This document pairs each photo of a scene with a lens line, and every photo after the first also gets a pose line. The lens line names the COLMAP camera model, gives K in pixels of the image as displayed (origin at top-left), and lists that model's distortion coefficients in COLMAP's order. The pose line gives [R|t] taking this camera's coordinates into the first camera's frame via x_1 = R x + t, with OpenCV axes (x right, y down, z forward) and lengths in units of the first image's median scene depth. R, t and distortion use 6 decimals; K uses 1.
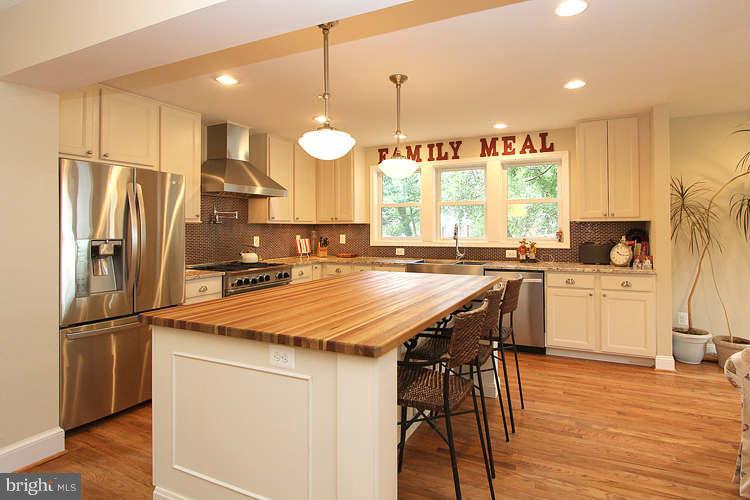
lens RADIAL K [[422.9, 0, 370.8], [0, 422.9, 222.5], [0, 0, 1]] dist [0.001049, -0.000994]
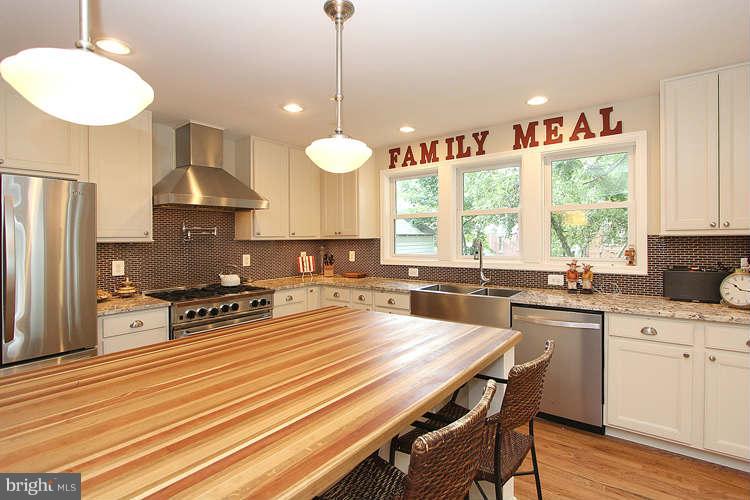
lens RADIAL K [[366.3, 0, 364.6], [0, 366.3, 244.6], [0, 0, 1]] dist [-0.010053, 0.003314]
pose [[0.978641, -0.003905, -0.205541, 0.139401], [0.010792, 0.999417, 0.032394, -0.010840], [0.205295, -0.033920, 0.978112, 0.318825]]
